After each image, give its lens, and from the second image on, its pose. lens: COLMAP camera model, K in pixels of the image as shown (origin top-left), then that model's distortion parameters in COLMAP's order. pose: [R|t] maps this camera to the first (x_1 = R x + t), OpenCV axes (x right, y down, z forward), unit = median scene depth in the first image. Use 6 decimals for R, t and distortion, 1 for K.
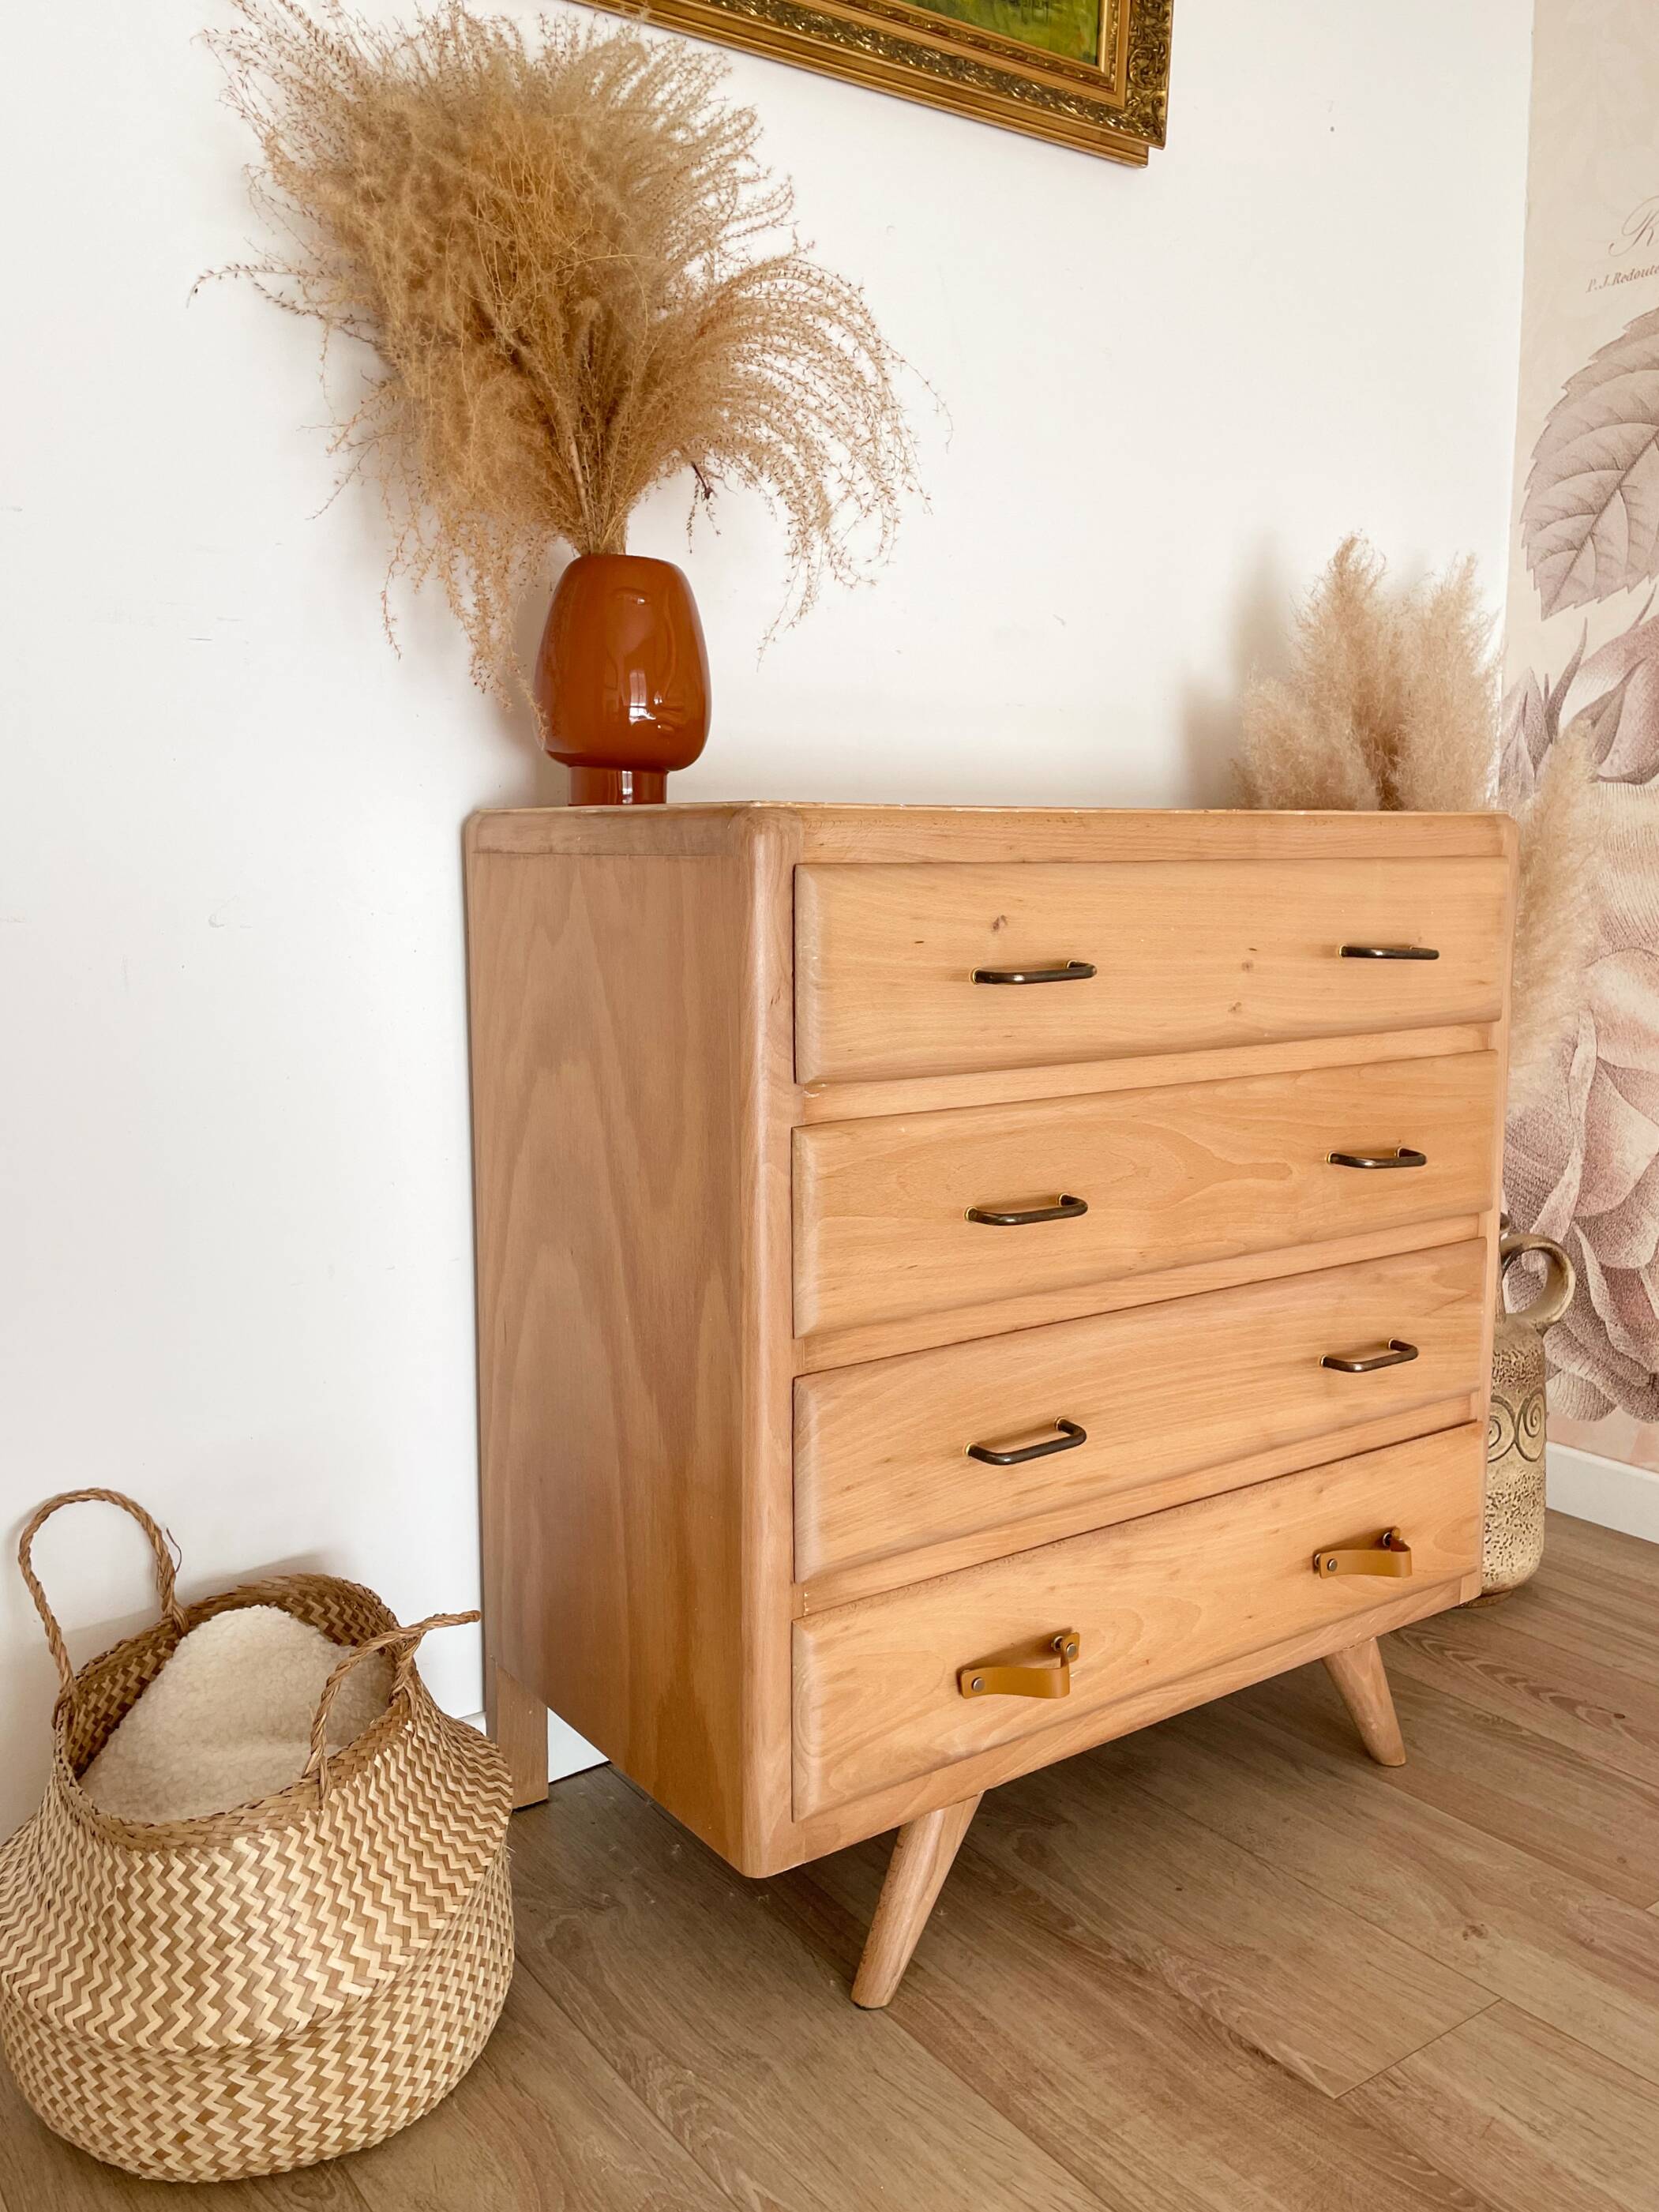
lens RADIAL K [[1781.0, 0, 840.9], [0, 1781.0, 1089.5], [0, 0, 1]] dist [0.083498, -0.121677]
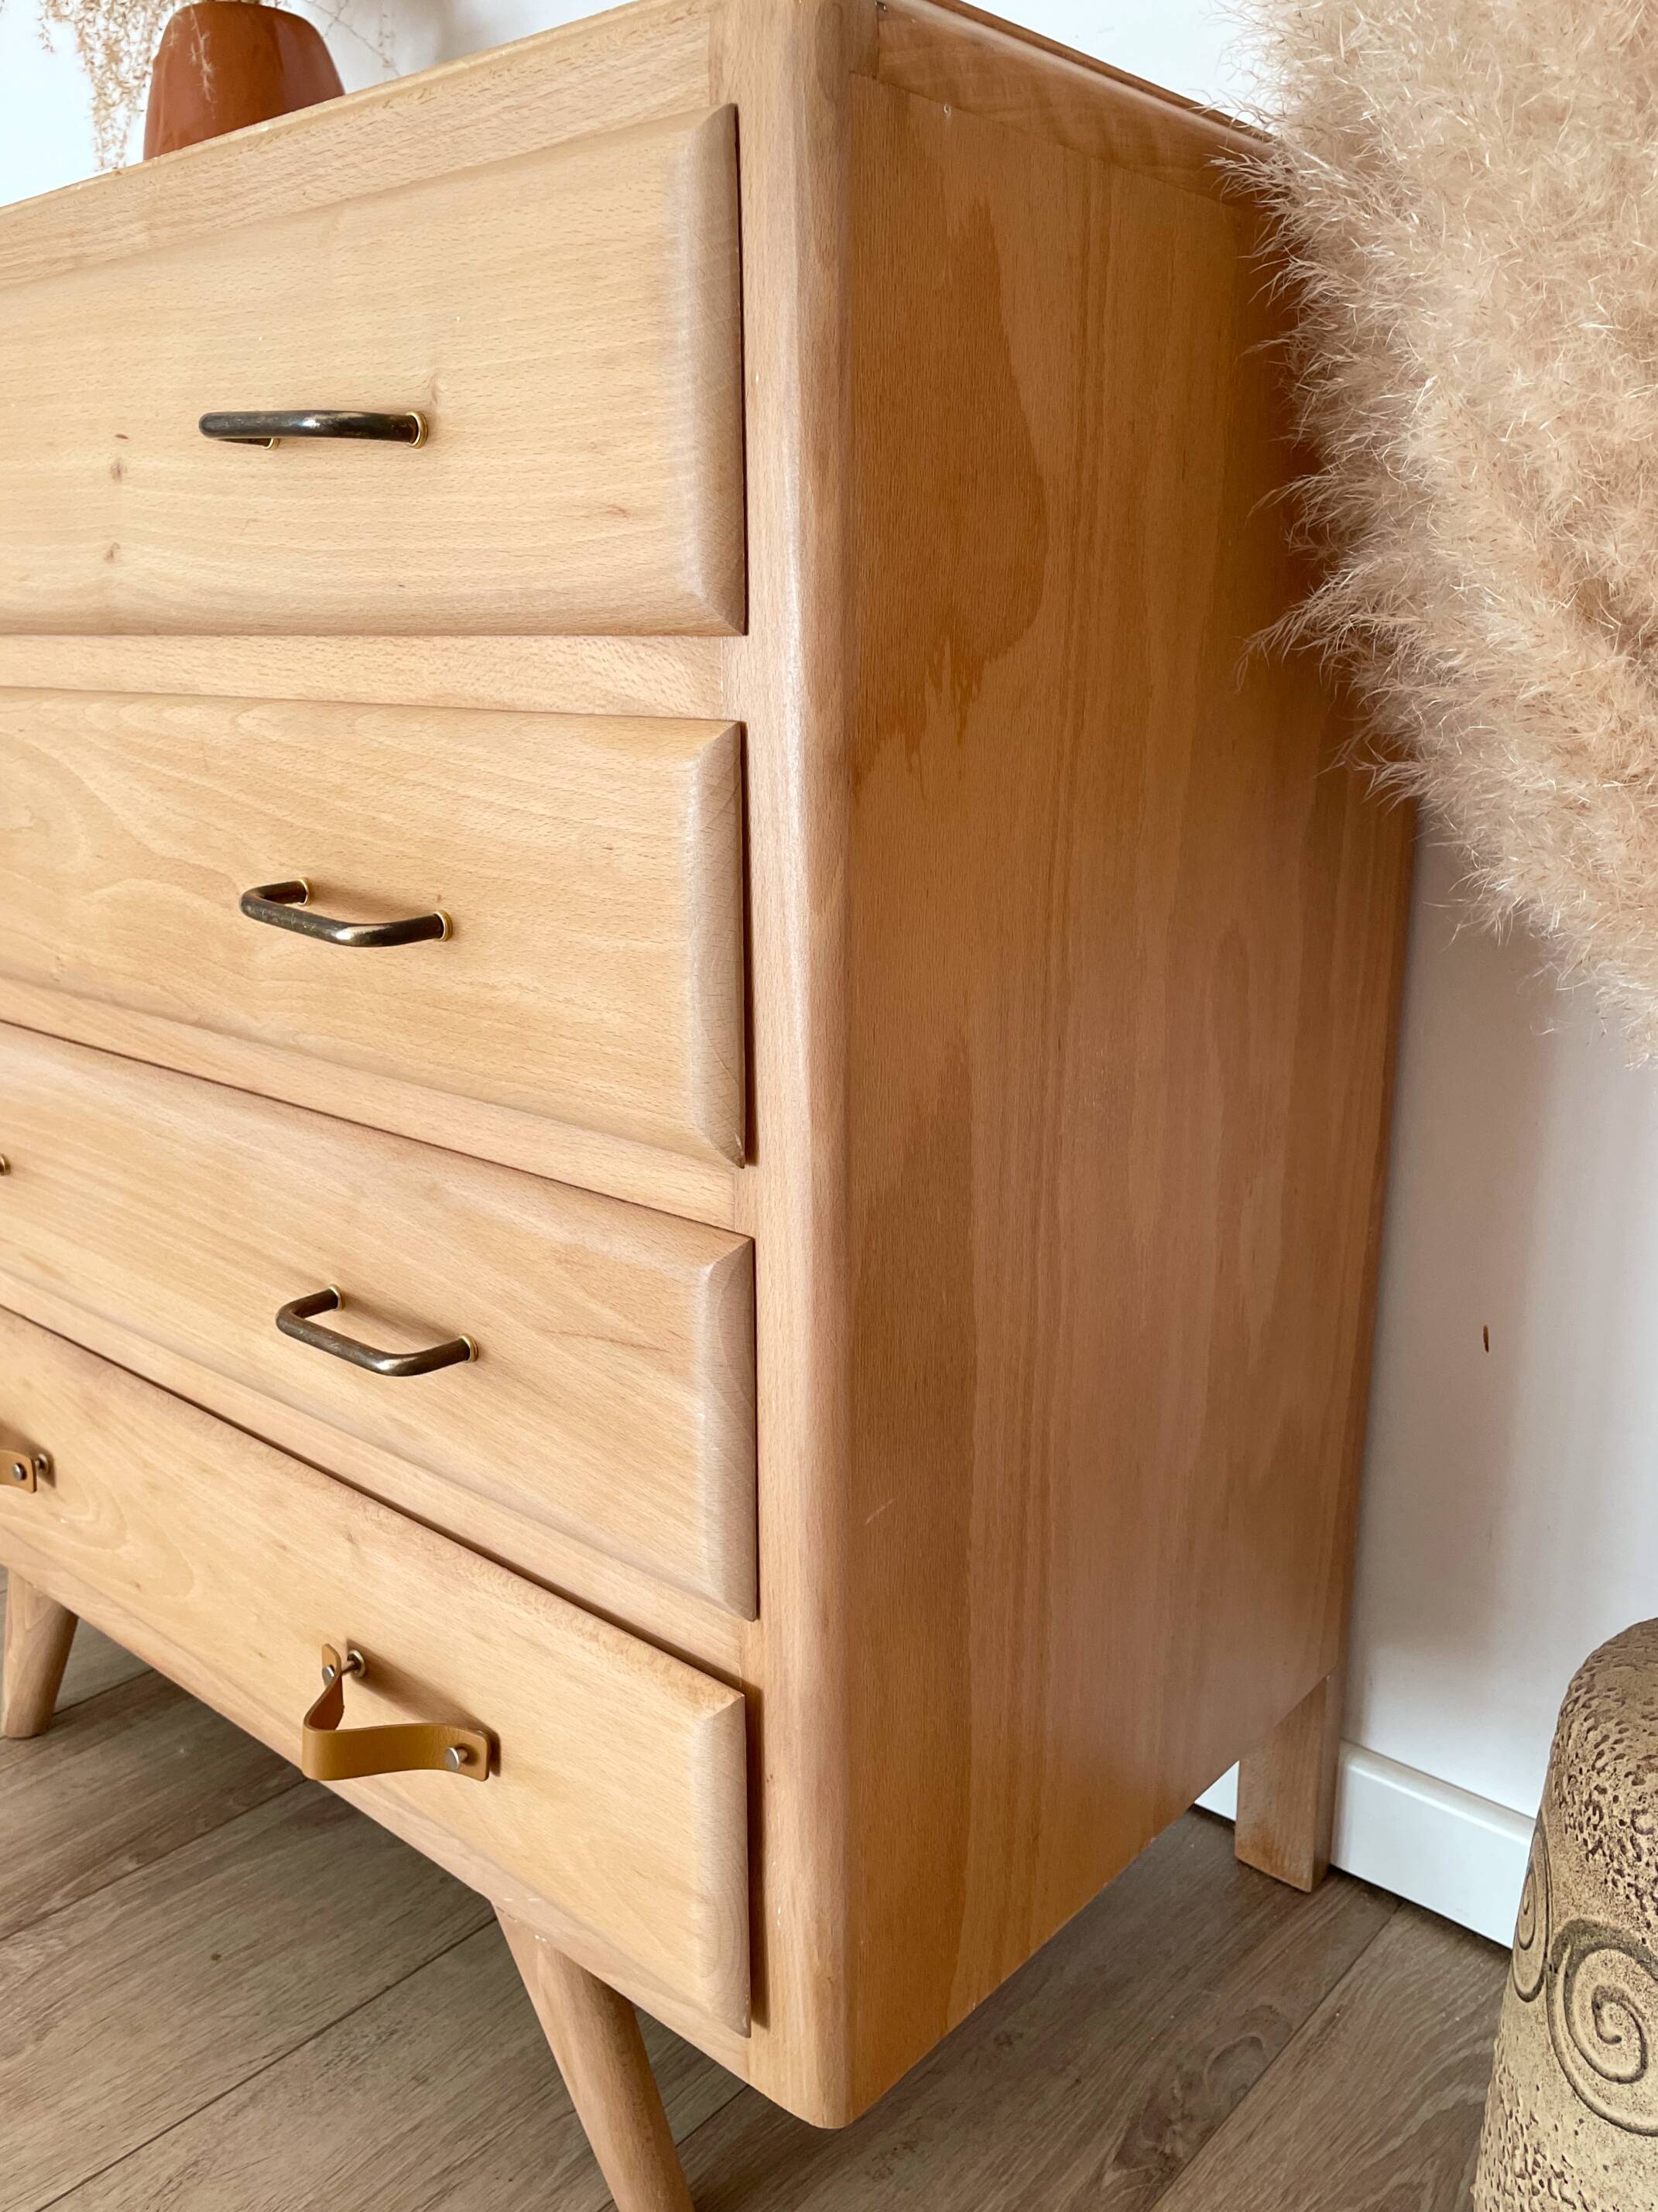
lens RADIAL K [[1780.9, 0, 847.5], [0, 1780.9, 1106.9], [0, 0, 1]] dist [0.083498, -0.121677]
pose [[0.243606, 0.248135, -0.937595, 0.846254], [-0.132309, 0.966183, 0.221324, -0.035030], [0.960807, 0.070136, 0.268199, 1.104443]]
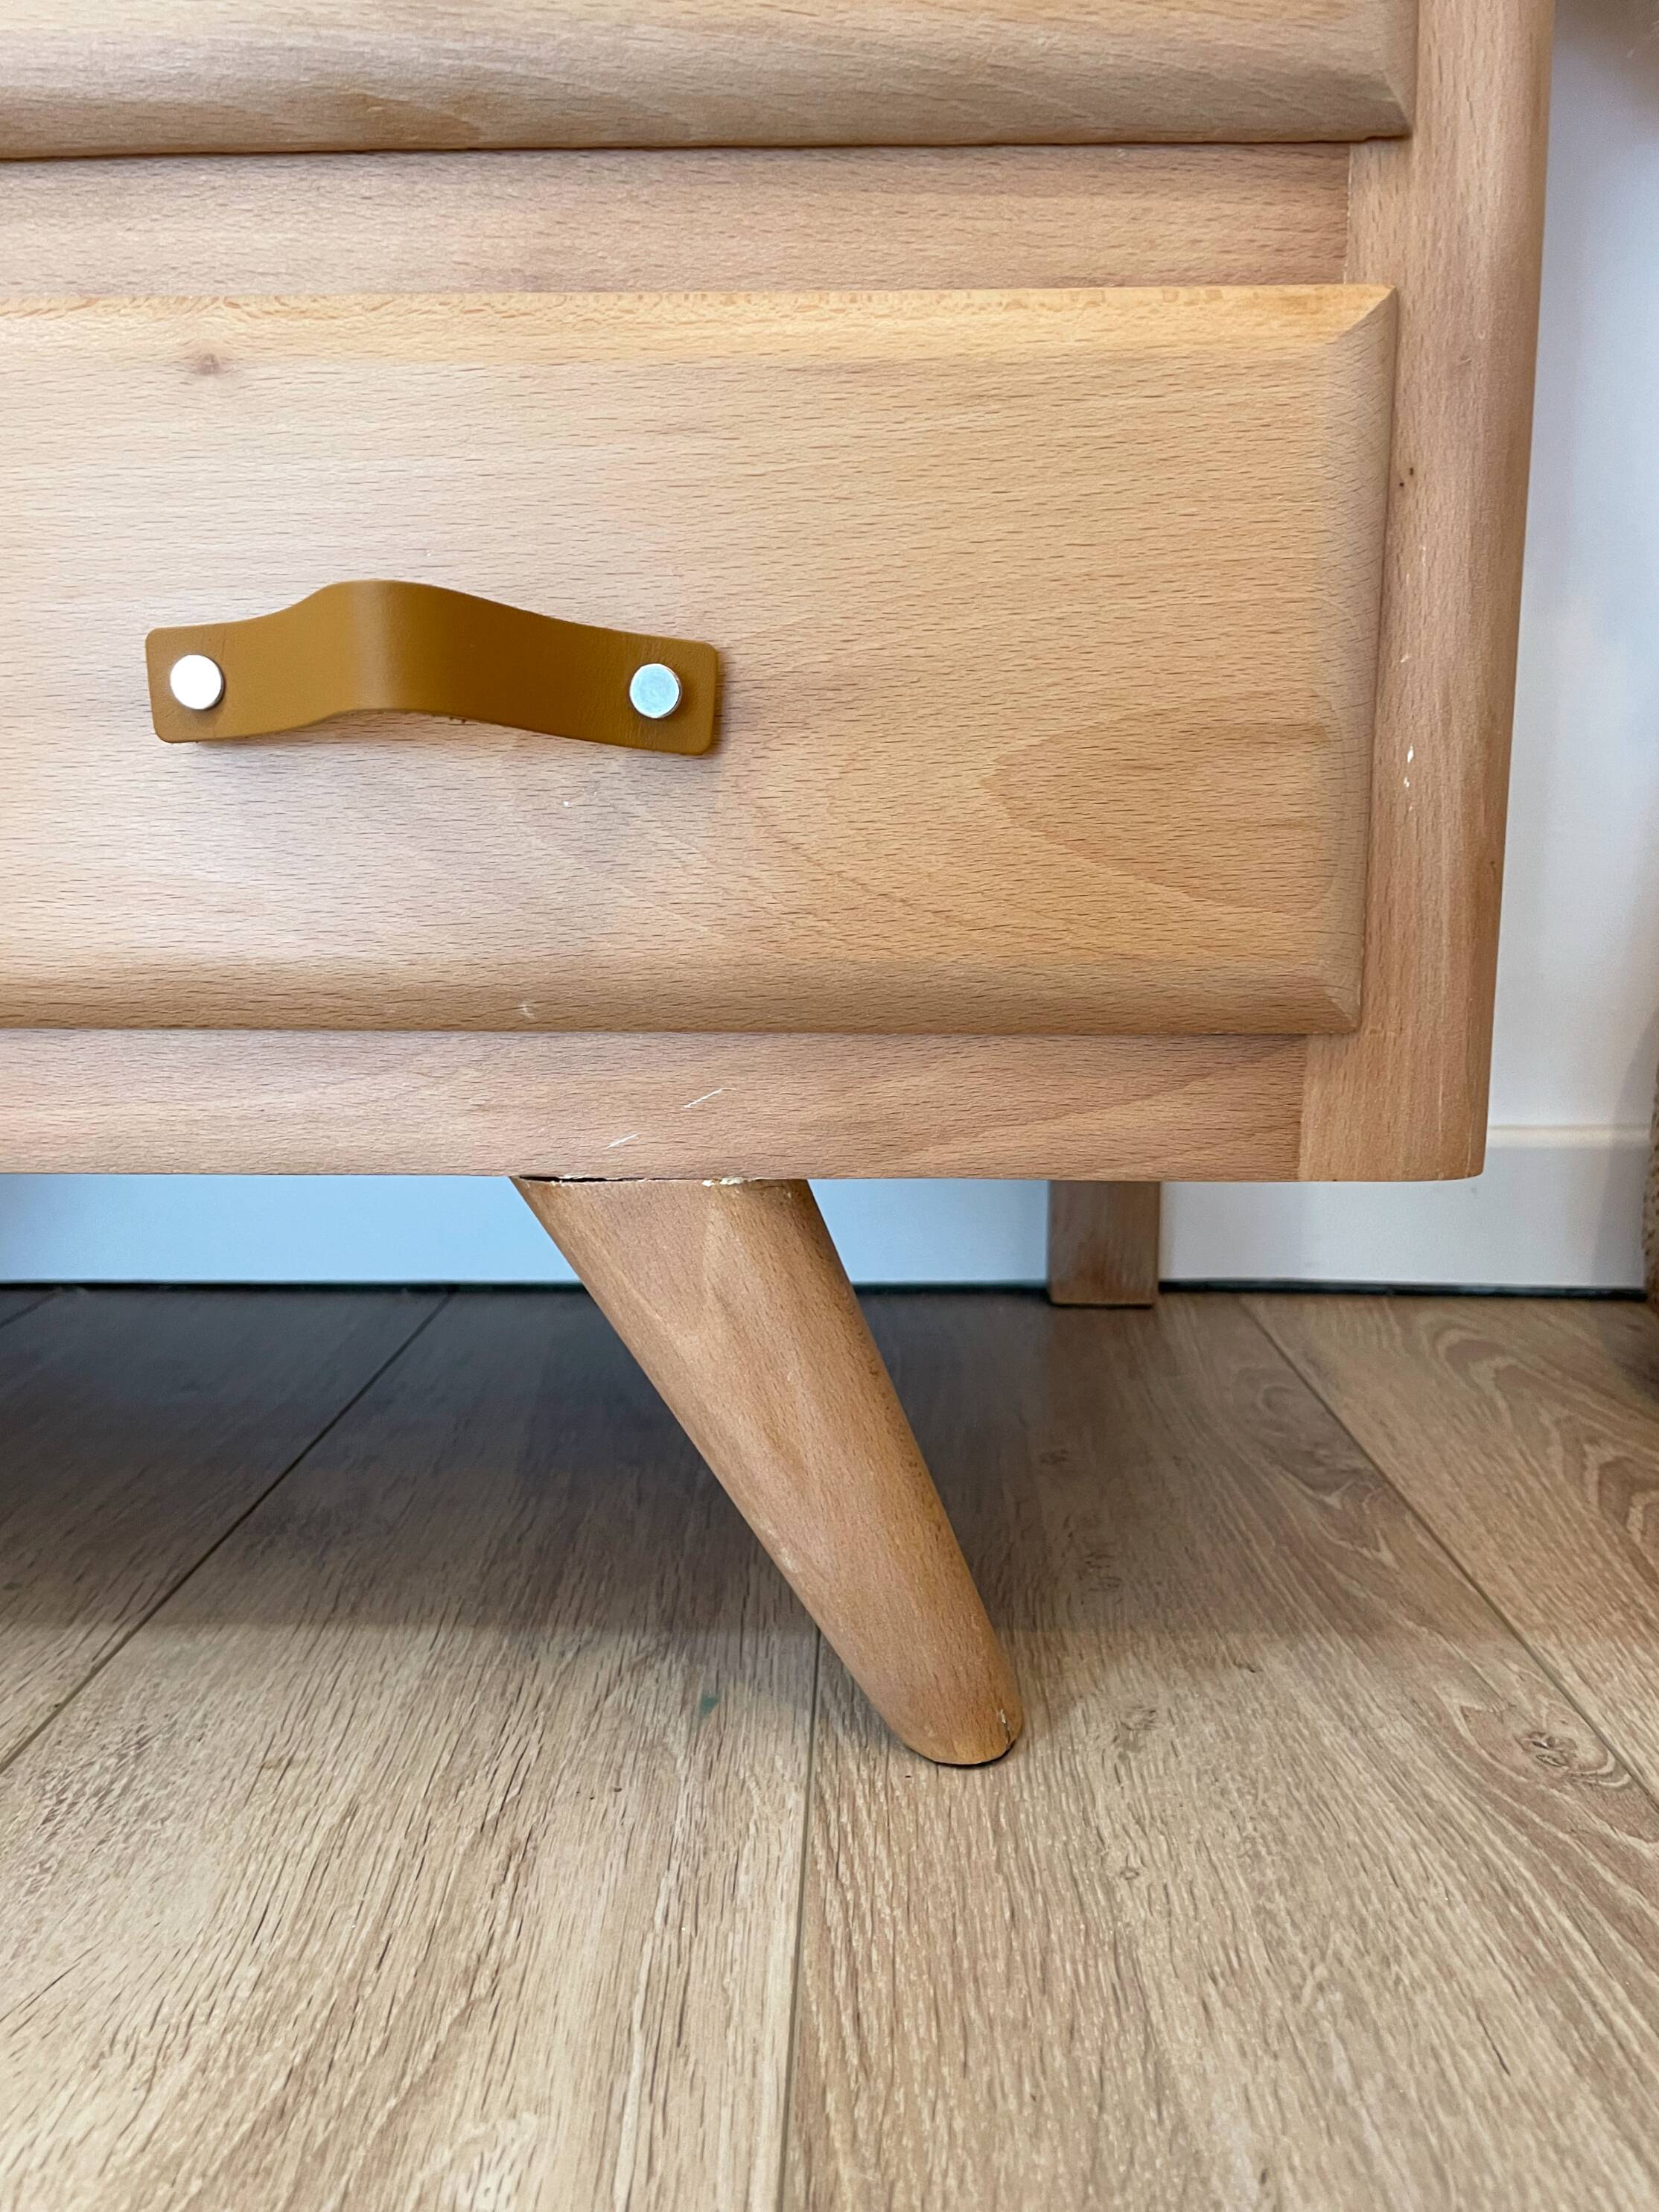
lens RADIAL K [[1682.2, 0, 821.5], [0, 1682.2, 1143.2], [0, 0, 1]] dist [0.079028, -0.113473]
pose [[0.796500, 0.100286, -0.596264, 0.522842], [-0.080455, 0.994959, 0.059869, 0.337197], [0.599262, 0.000287, 0.800553, 0.977312]]
